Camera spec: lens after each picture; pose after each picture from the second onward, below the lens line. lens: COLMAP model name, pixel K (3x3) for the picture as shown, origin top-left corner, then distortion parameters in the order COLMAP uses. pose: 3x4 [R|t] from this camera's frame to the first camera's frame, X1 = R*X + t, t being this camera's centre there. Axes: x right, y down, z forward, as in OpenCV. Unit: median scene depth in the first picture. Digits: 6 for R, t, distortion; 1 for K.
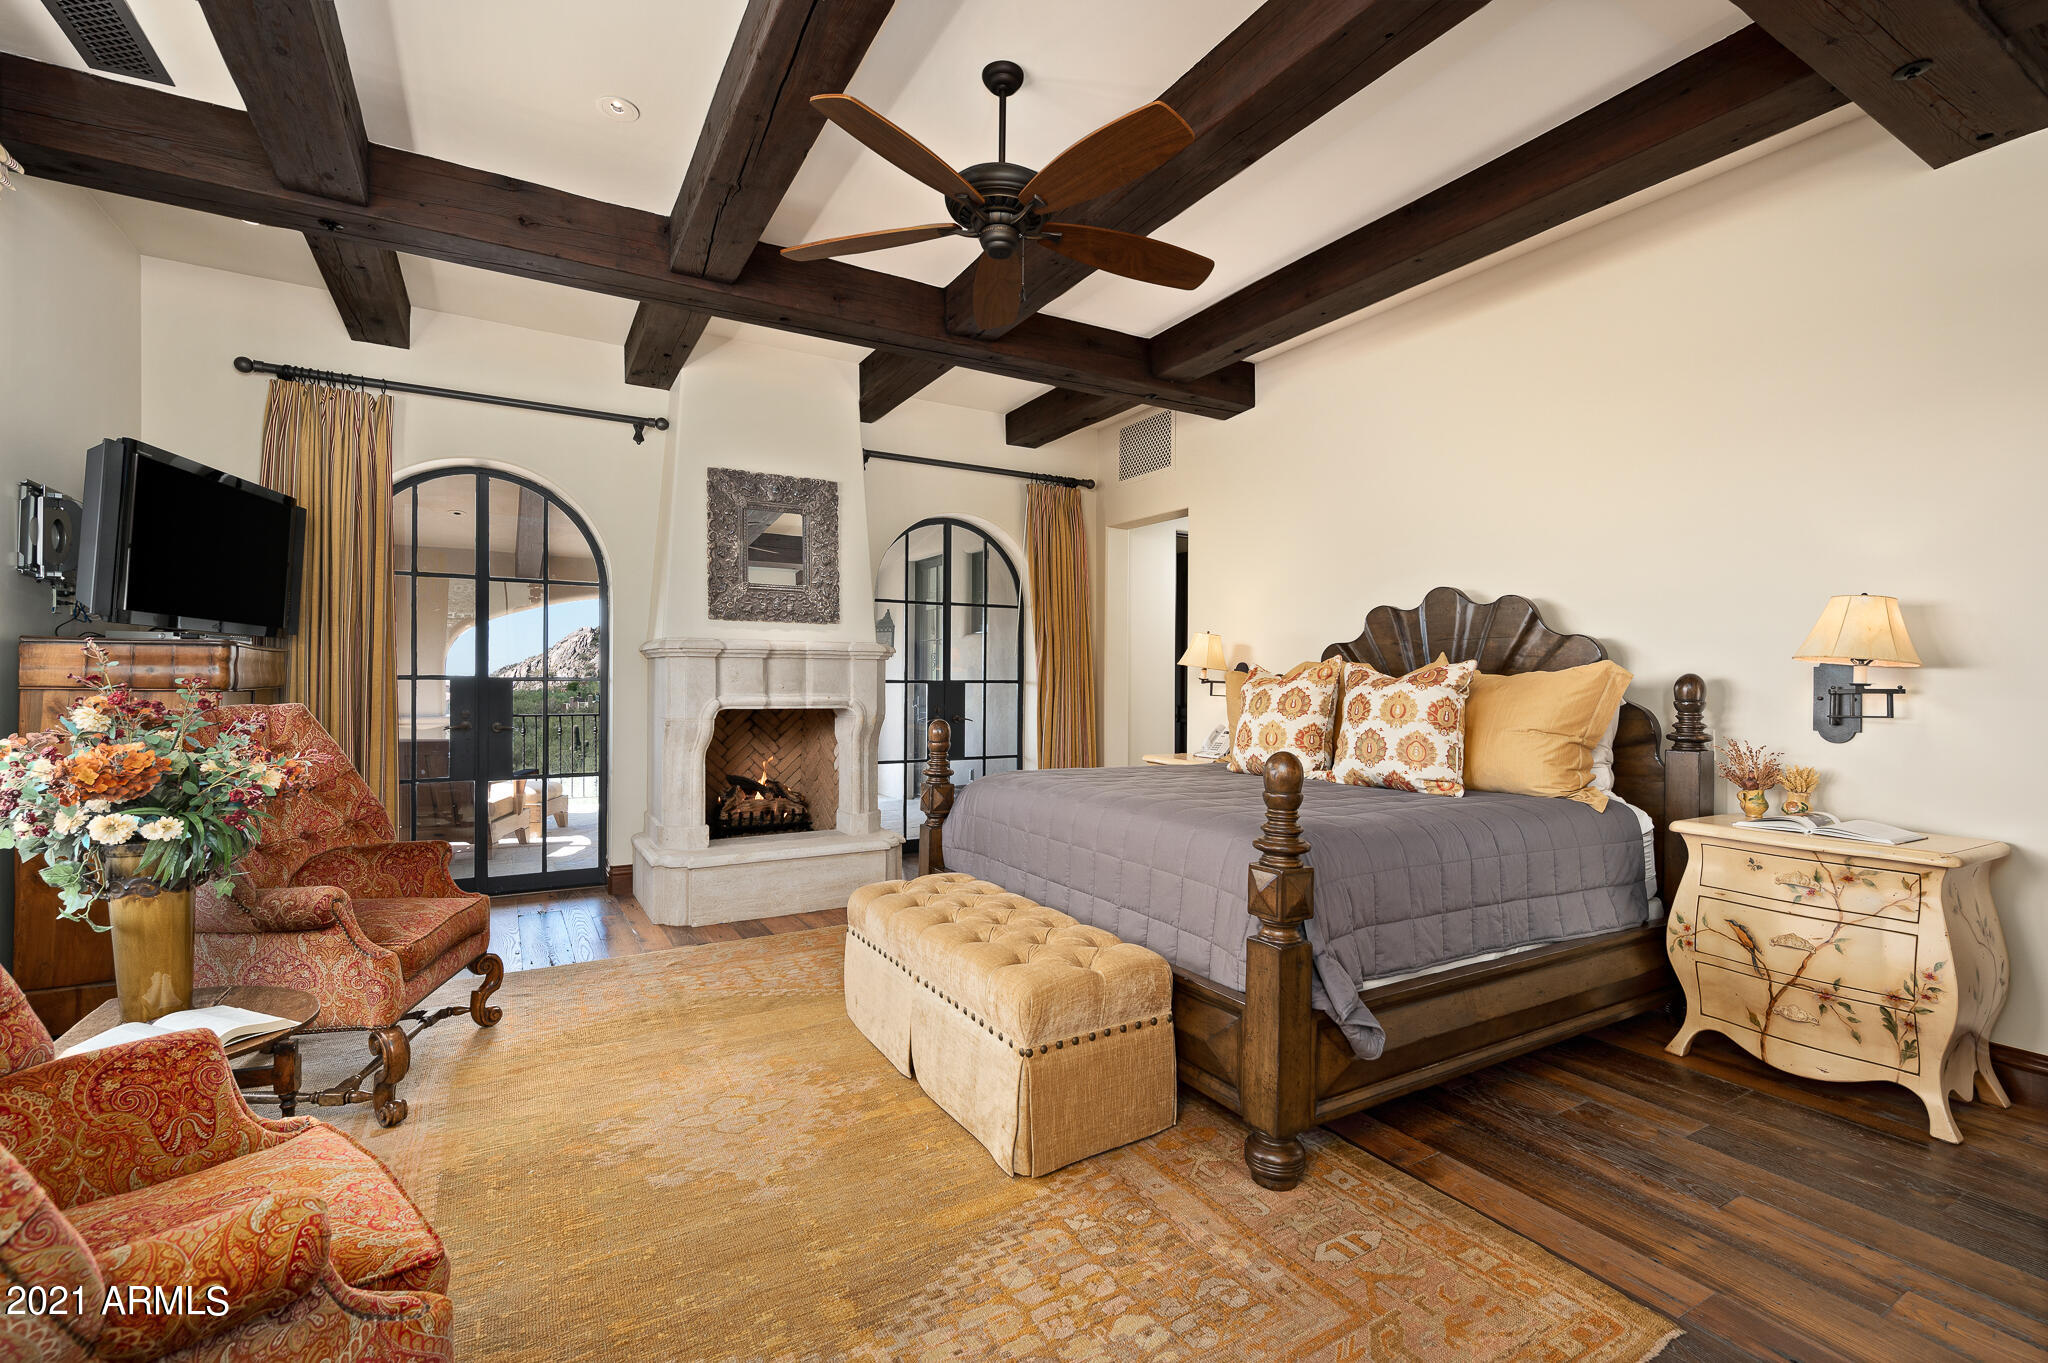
lens RADIAL K [[895.8, 0, 1024.0], [0, 895.8, 681.5], [0, 0, 1]] dist [0.001190, 0.000071]
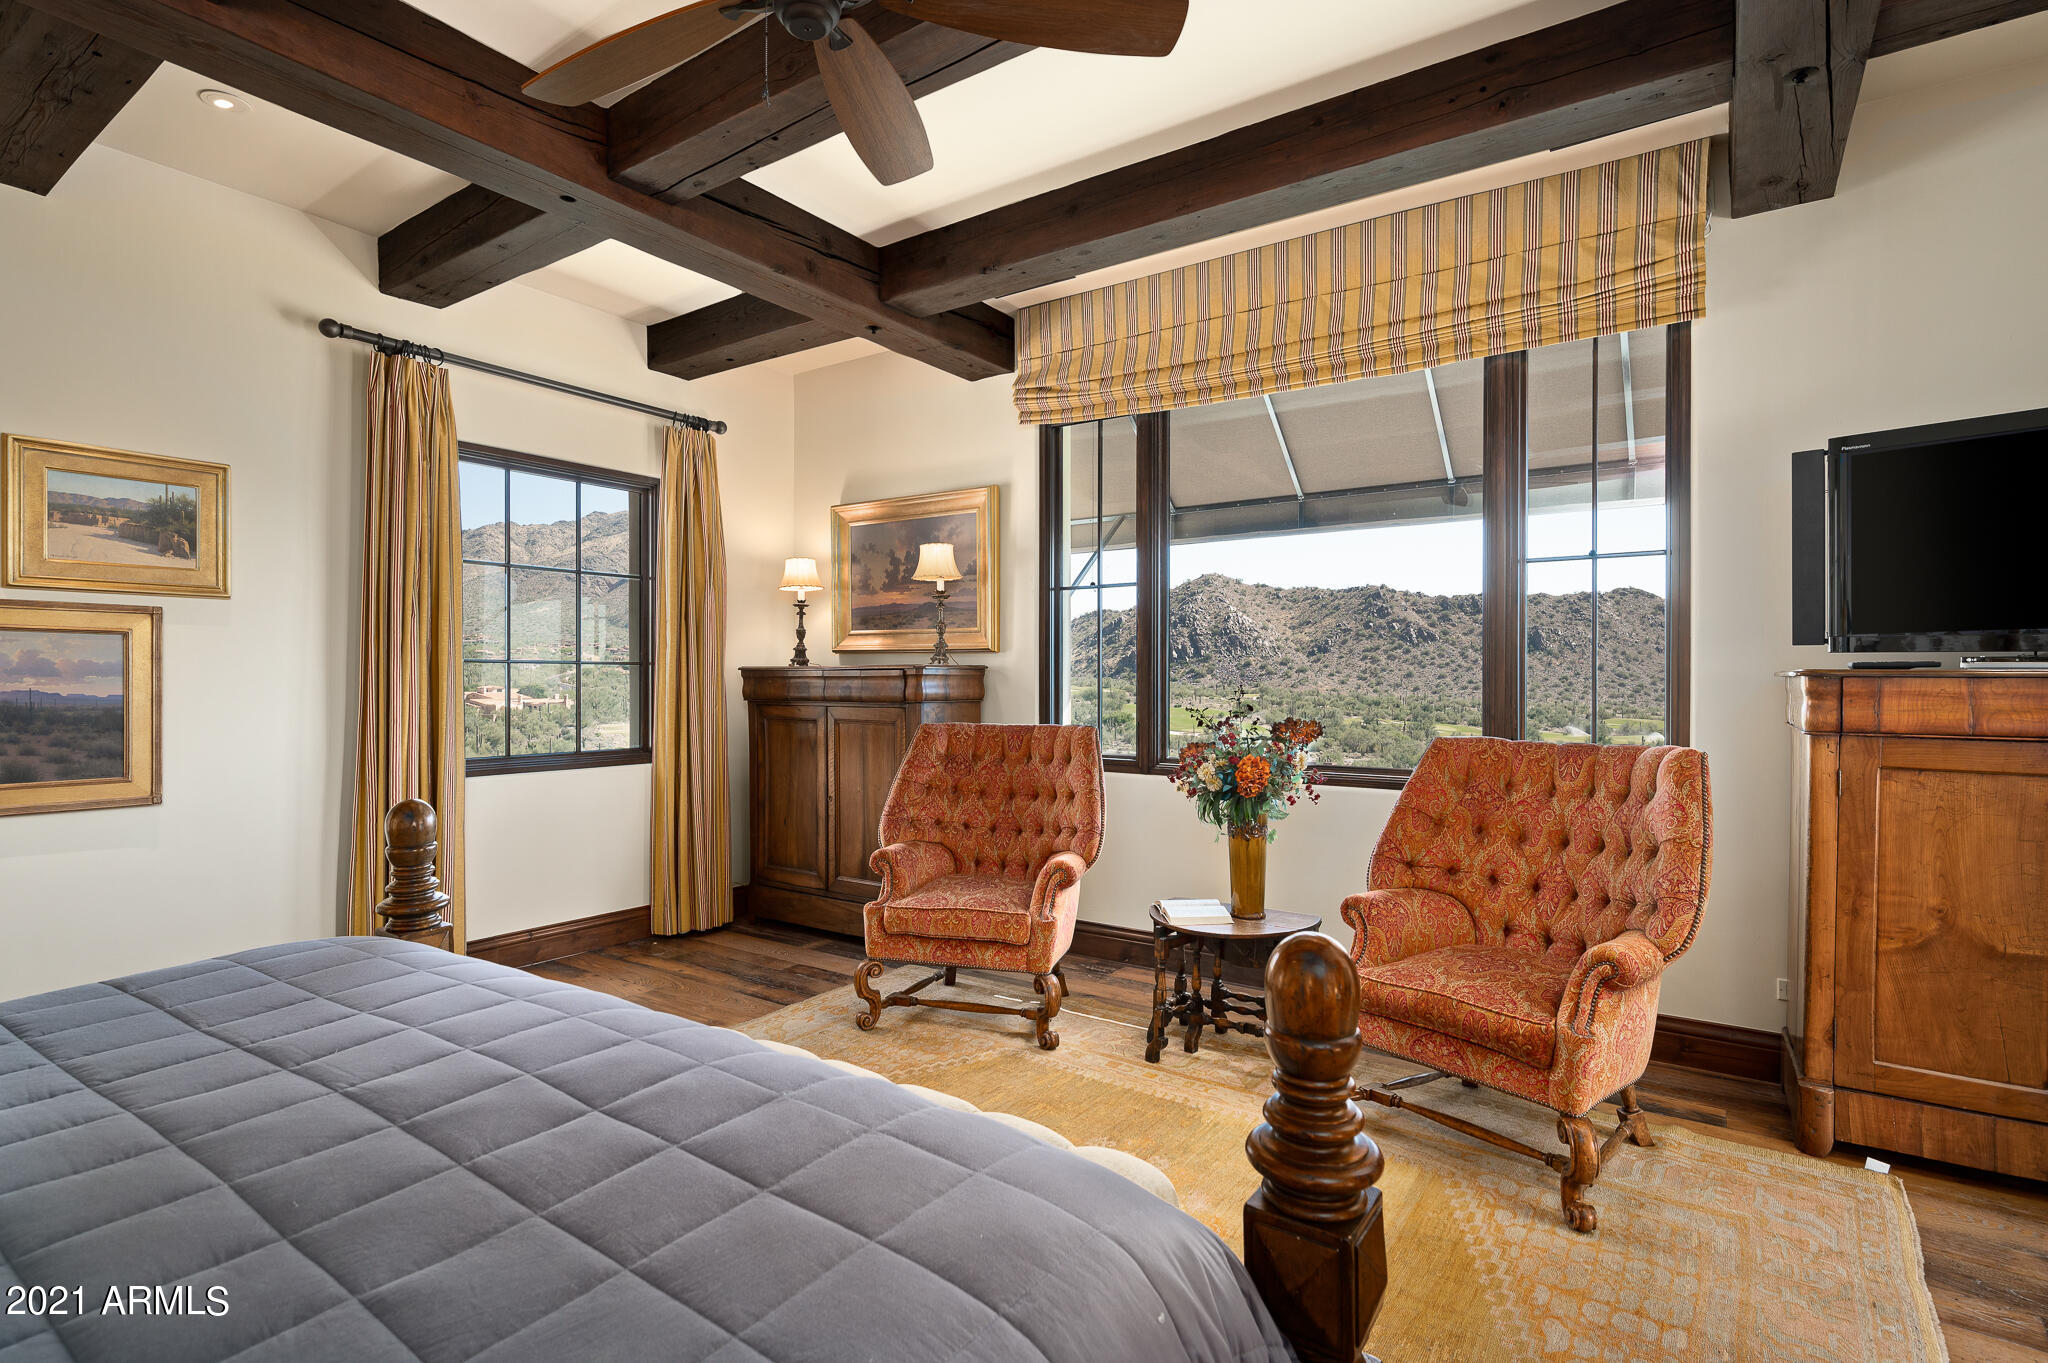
lens RADIAL K [[980.7, 0, 1024.0], [0, 980.7, 681.5], [0, 0, 1]] dist [0.000135, -0.000041]
pose [[-0.904448, -0.003404, -0.426570, 0.069804], [-0.006724, 0.999958, 0.006277, -0.024286], [0.426530, 0.008545, -0.904433, 0.975321]]
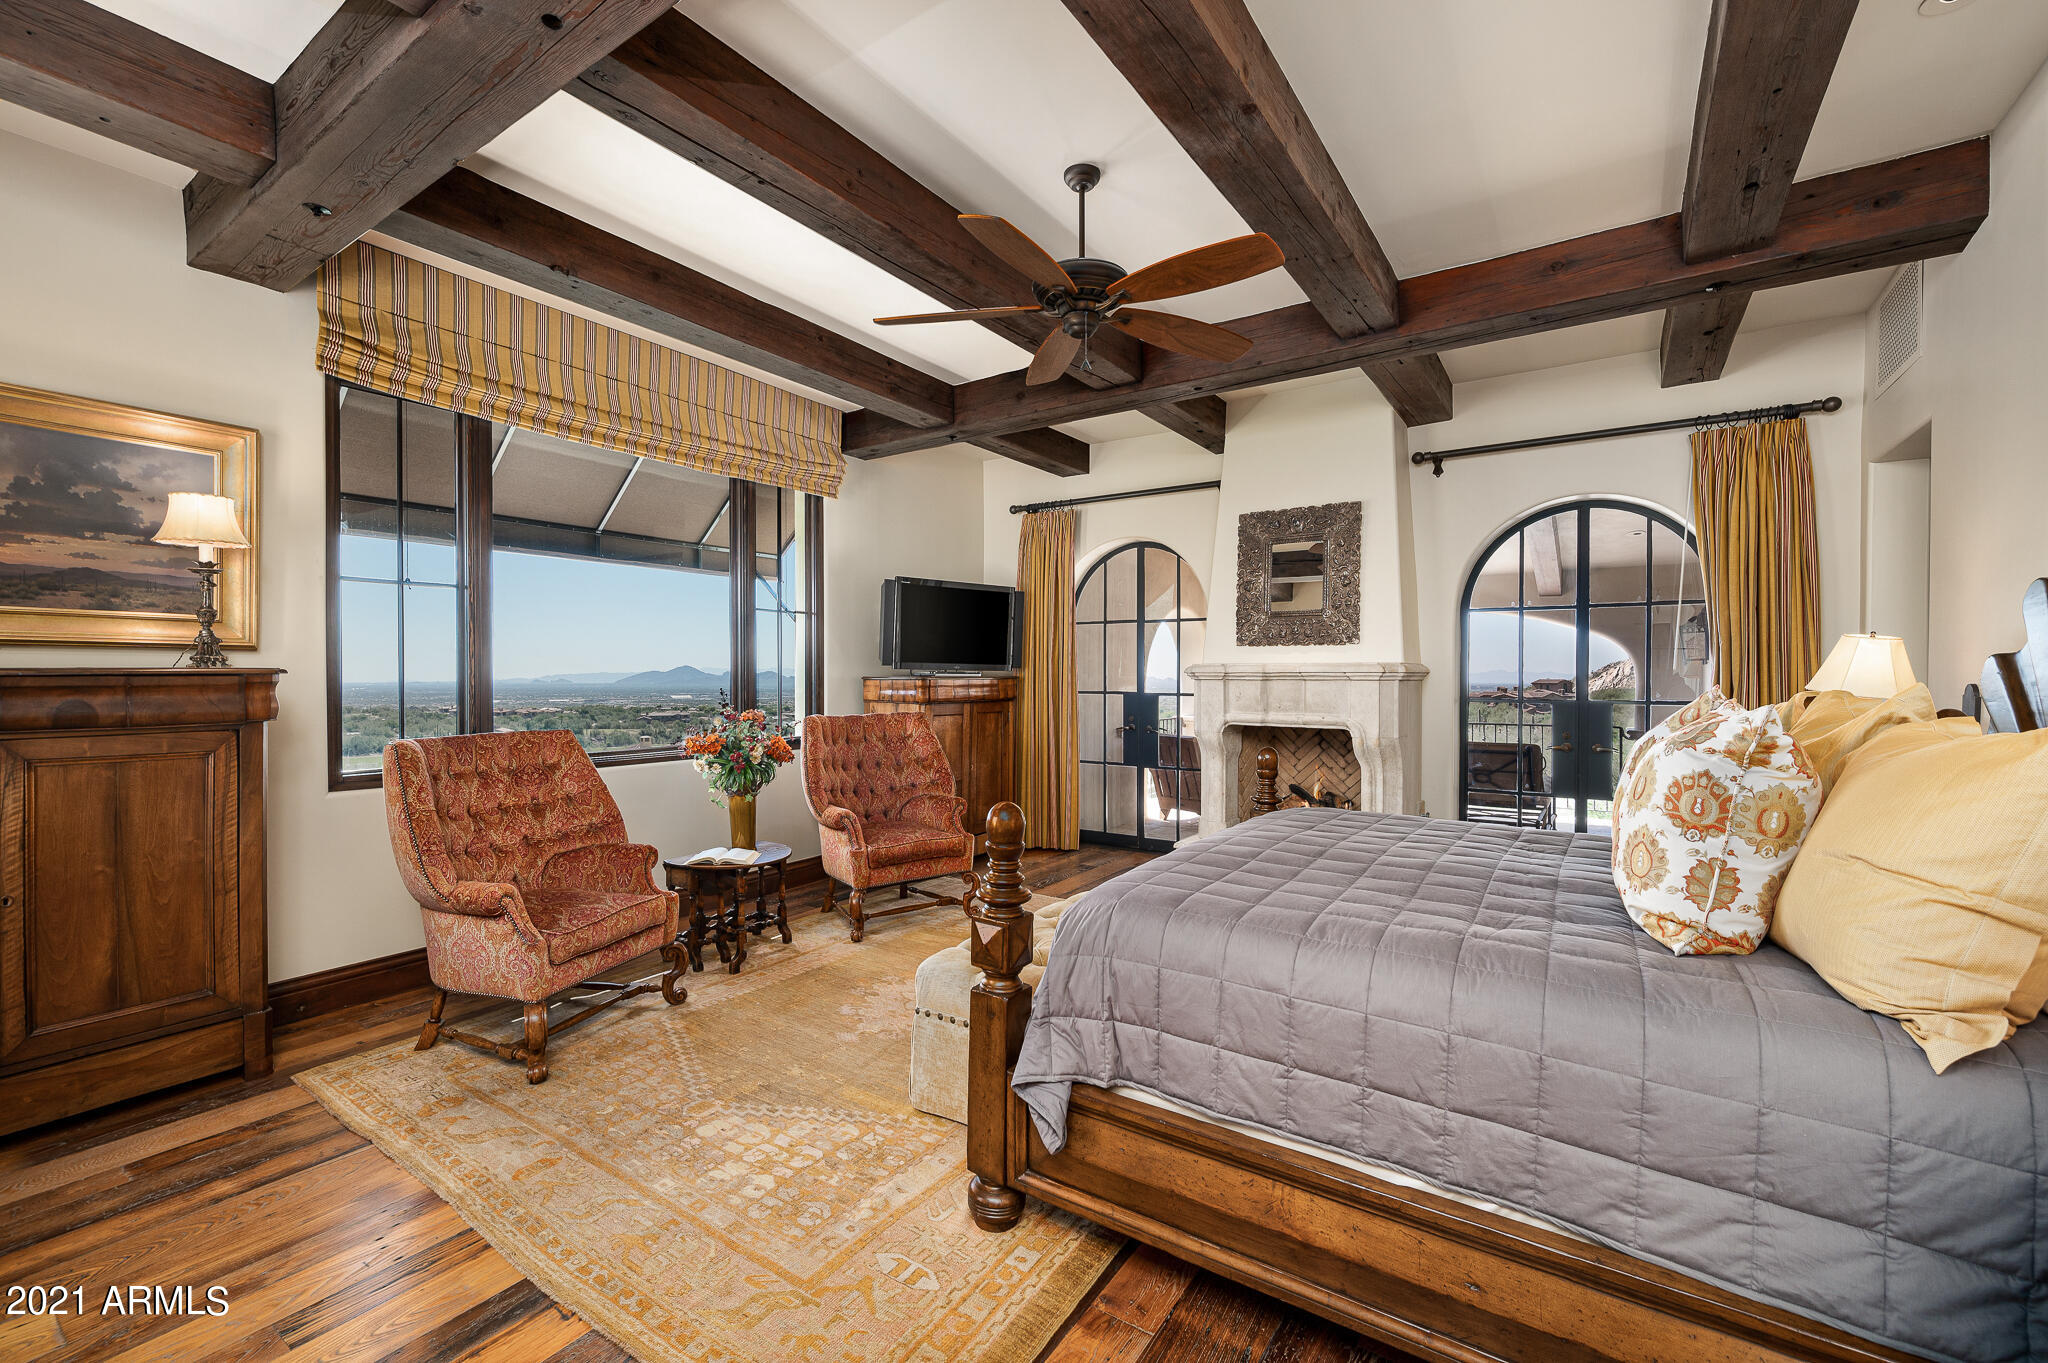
lens RADIAL K [[853.9, 0, 1024.0], [0, 853.9, 681.5], [0, 0, 1]] dist [-0.008044, -0.000079]
pose [[0.429891, 0.002886, -0.902876, 0.533216], [-0.000437, 0.999995, 0.002988, -0.027300], [0.902880, -0.000890, 0.429891, 0.280039]]
